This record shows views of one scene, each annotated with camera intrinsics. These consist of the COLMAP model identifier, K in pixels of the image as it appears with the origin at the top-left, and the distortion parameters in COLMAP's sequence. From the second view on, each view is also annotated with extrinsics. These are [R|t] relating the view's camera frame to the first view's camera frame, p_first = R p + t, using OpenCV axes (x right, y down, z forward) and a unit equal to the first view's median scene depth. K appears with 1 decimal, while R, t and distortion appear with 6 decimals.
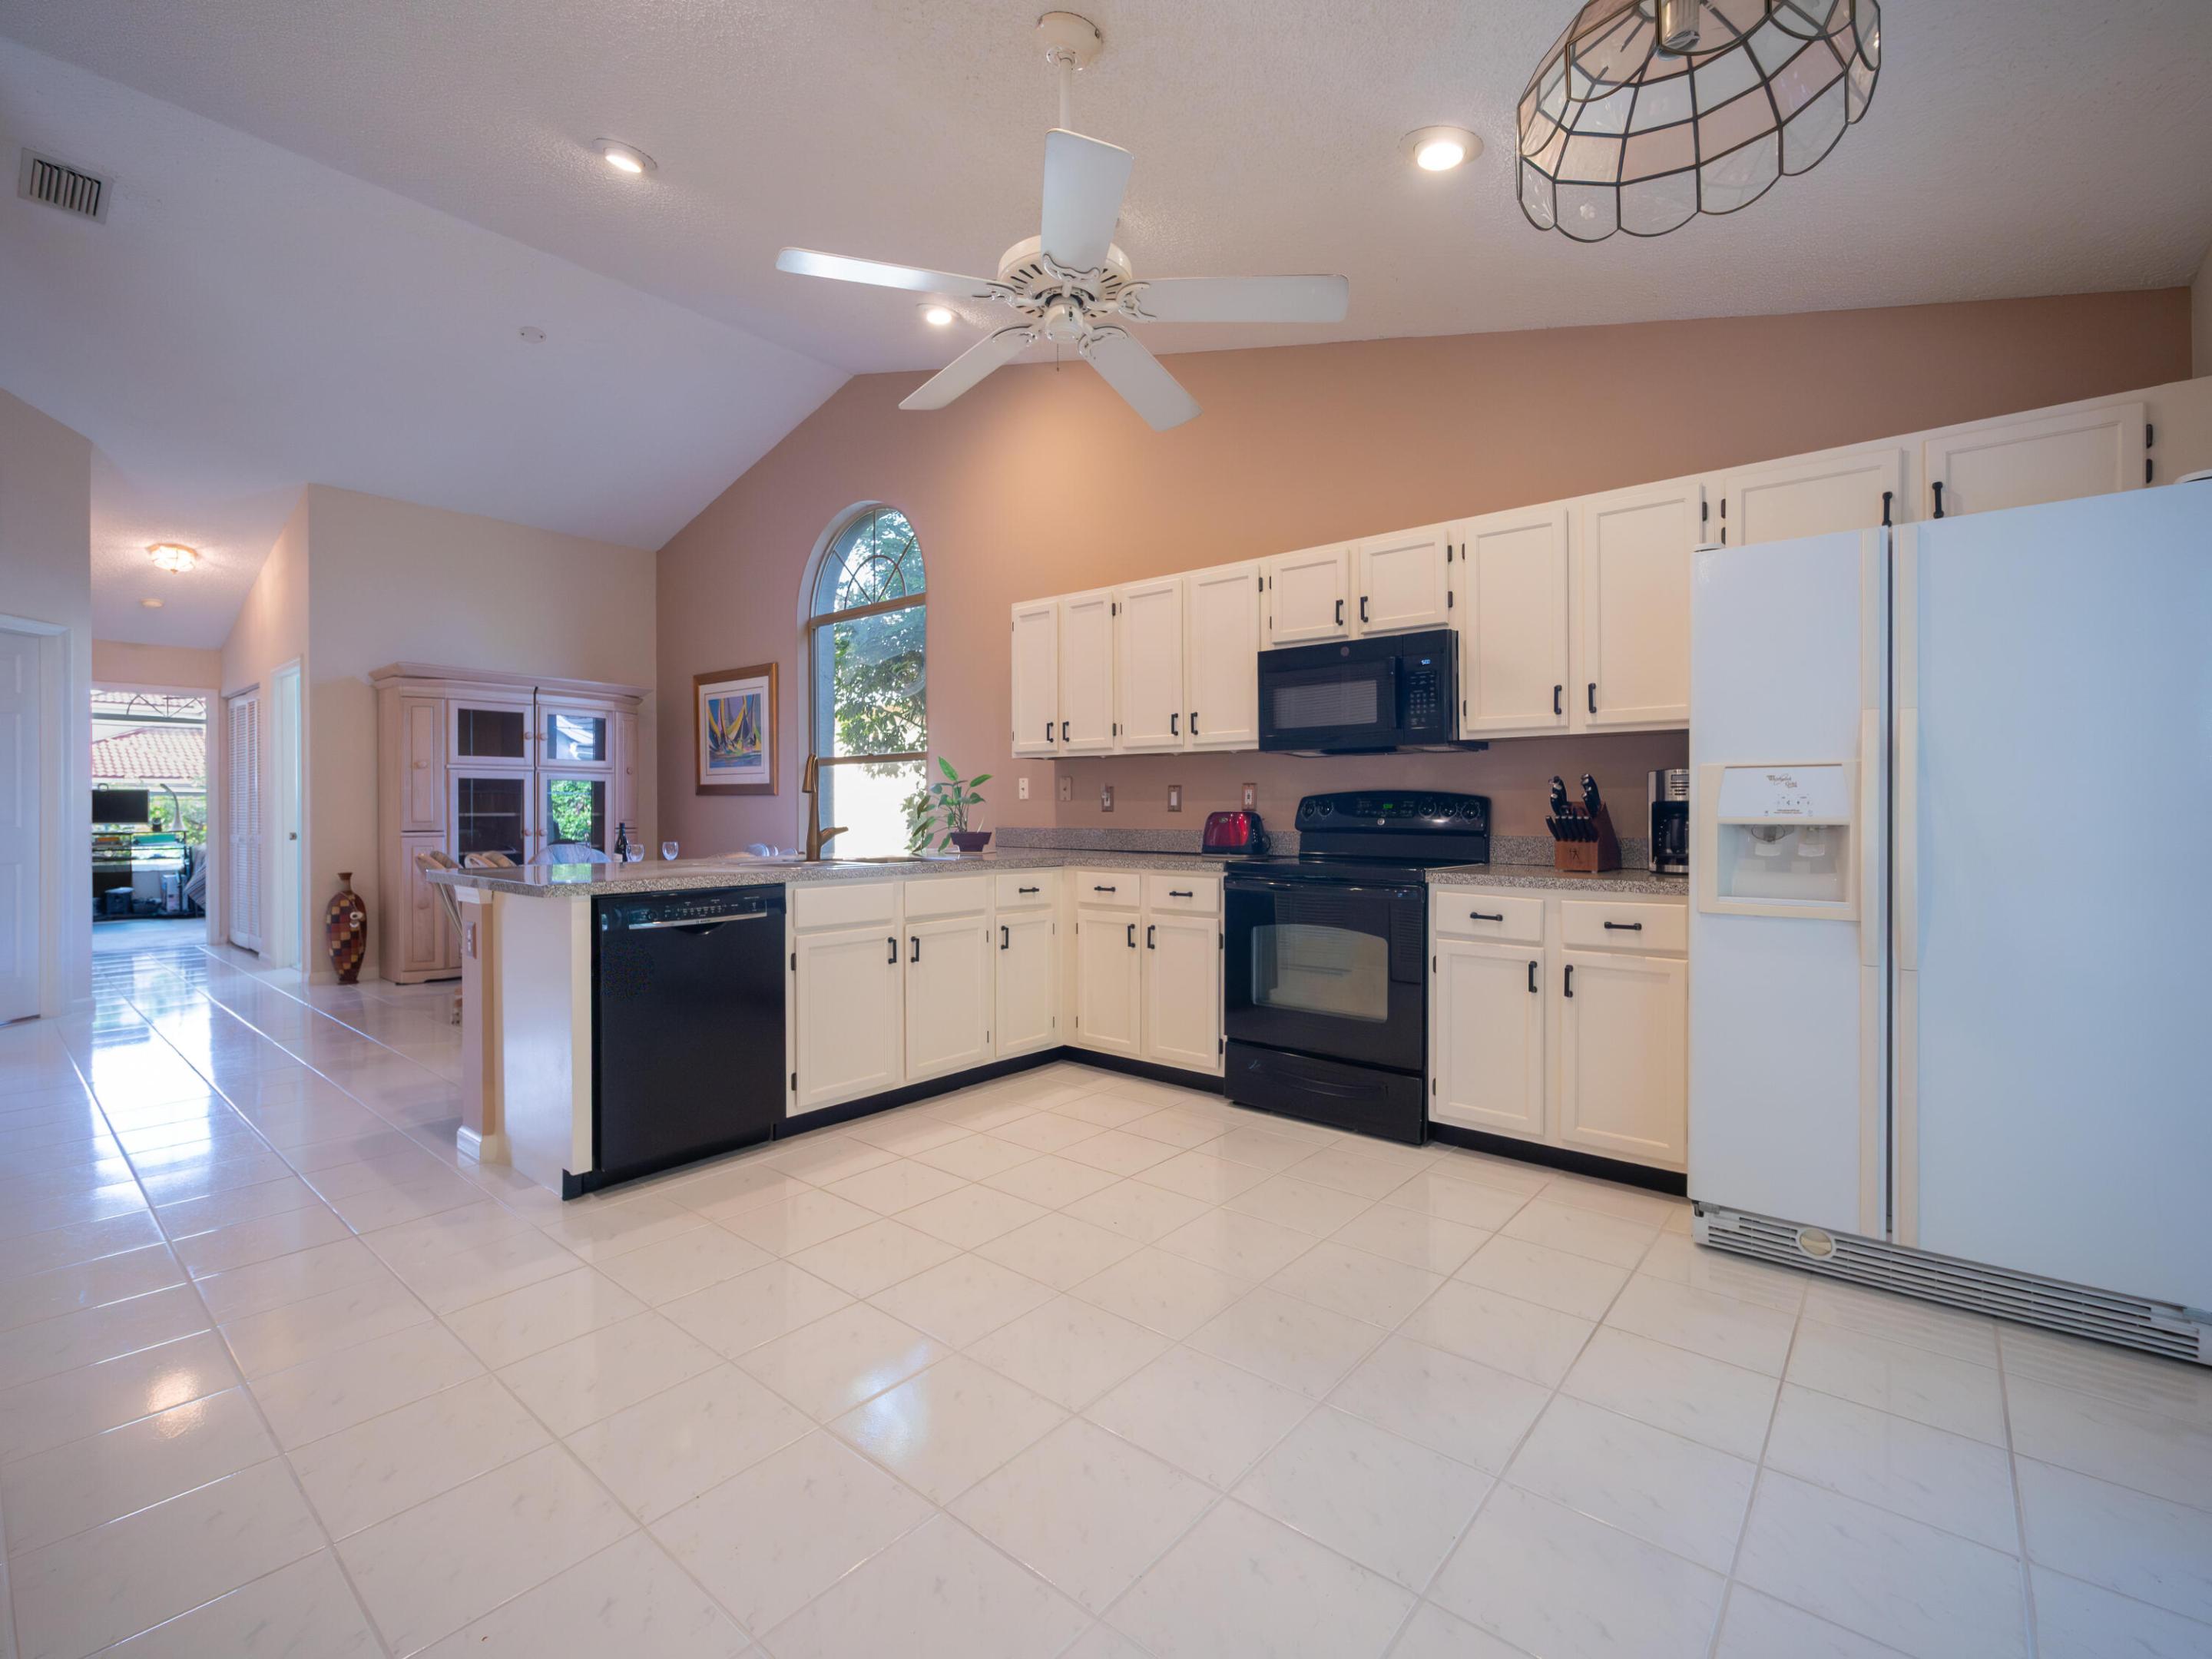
lens RADIAL K [[997.1, 0, 1110.7], [0, 997.1, 814.6], [0, 0, 1]] dist [-0.002140, -0.000585]
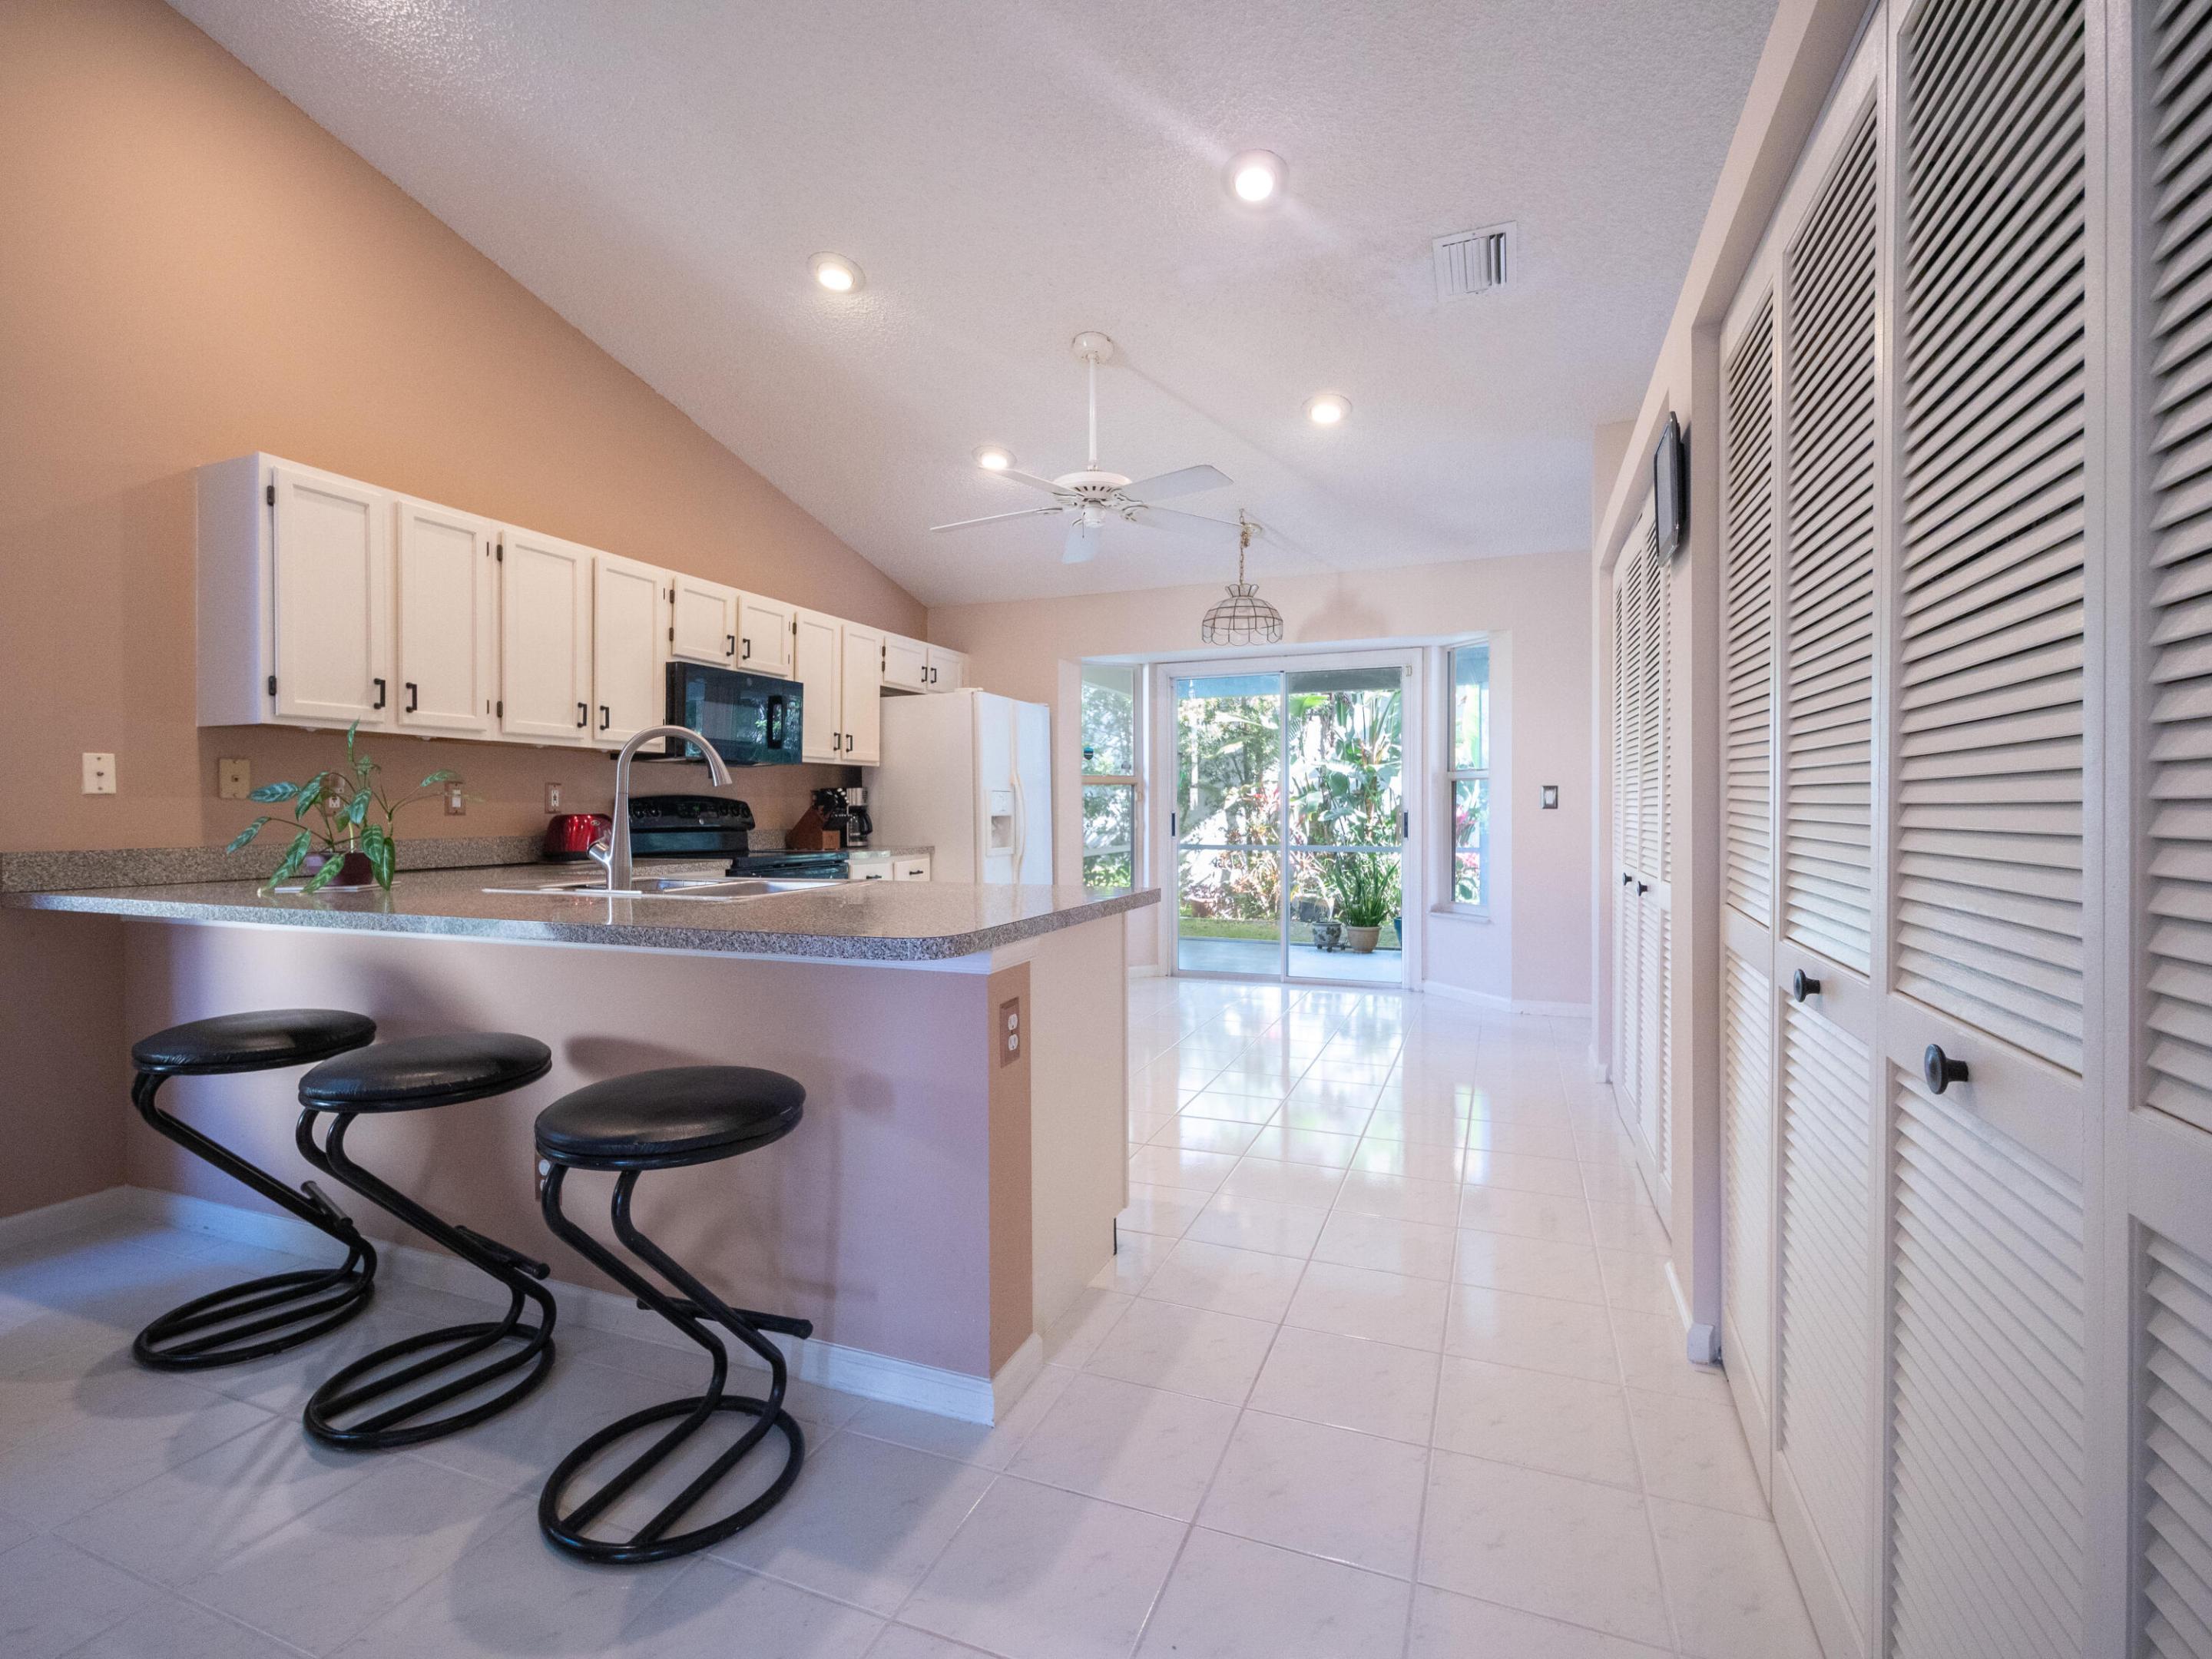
lens RADIAL K [[997.1, 0, 1110.7], [0, 997.1, 814.6], [0, 0, 1]] dist [-0.002140, -0.000585]
pose [[-0.321786, -0.003132, 0.946807, -0.980449], [0.010638, 0.999919, 0.006924, -0.004049], [-0.946753, 0.012300, -0.321726, 0.898568]]
